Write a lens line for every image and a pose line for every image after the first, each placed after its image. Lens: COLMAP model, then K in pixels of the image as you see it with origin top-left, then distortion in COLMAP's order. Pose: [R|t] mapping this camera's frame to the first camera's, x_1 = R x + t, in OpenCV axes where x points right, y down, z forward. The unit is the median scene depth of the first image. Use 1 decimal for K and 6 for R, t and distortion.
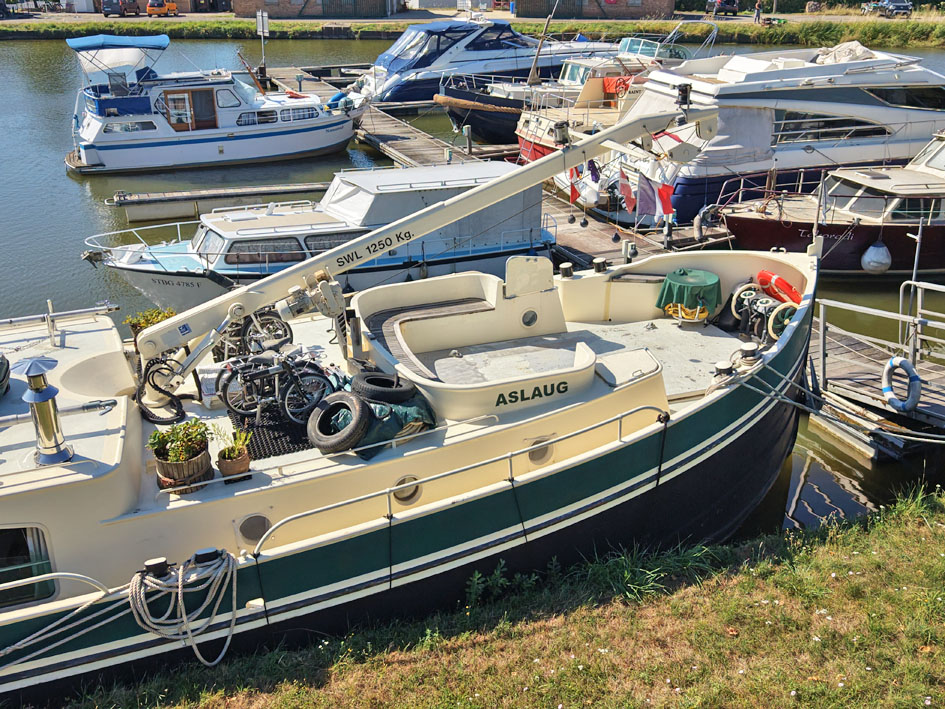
lens RADIAL K [[971.2, 0, 452.8], [0, 971.2, 358.0], [0, 0, 1]] dist [0.022674, 0.000000]
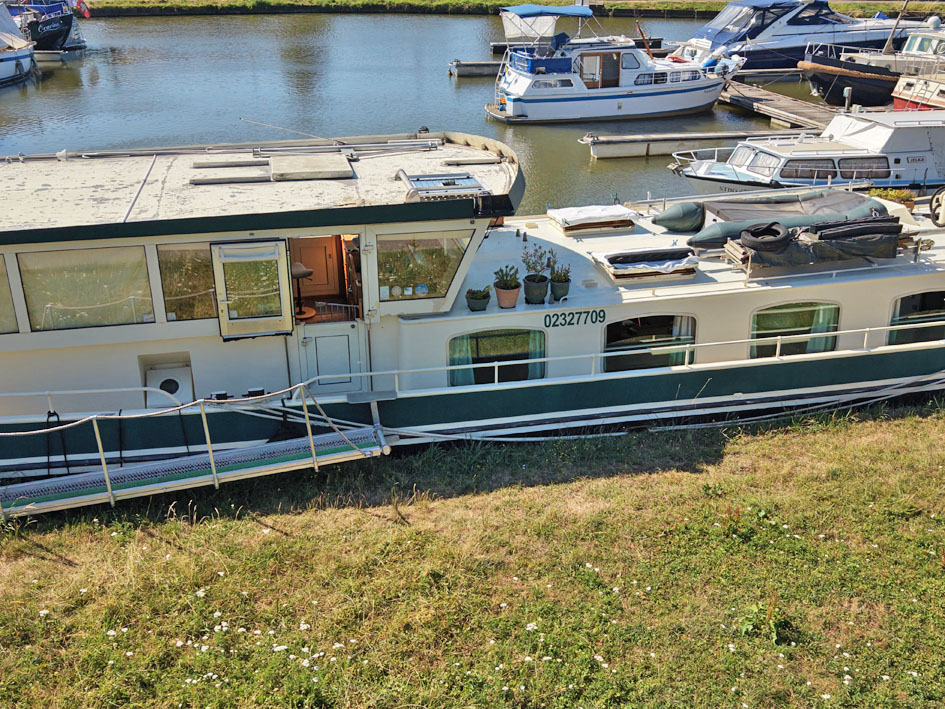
lens RADIAL K [[971.2, 0, 477.4], [0, 971.2, 360.9], [0, 0, 1]] dist [0.022674, 0.000000]
pose [[0.991420, 0.057782, -0.117255, -0.249412], [-0.055431, 0.998193, 0.023208, 0.075134], [0.118384, -0.016509, 0.992831, -0.188070]]
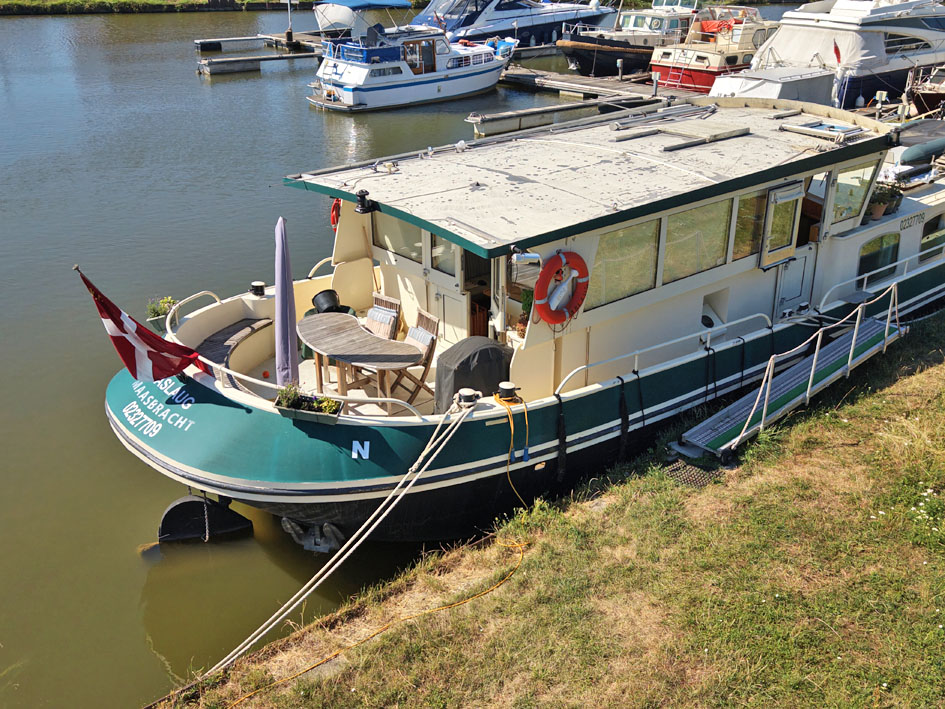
lens RADIAL K [[971.2, 0, 471.2], [0, 971.2, 353.2], [0, 0, 1]] dist [0.022674, 0.000000]
pose [[0.942100, -0.131843, 0.308327, -0.627526], [0.126264, 0.991266, 0.038073, 0.084311], [-0.310653, 0.003062, 0.950518, -0.214963]]
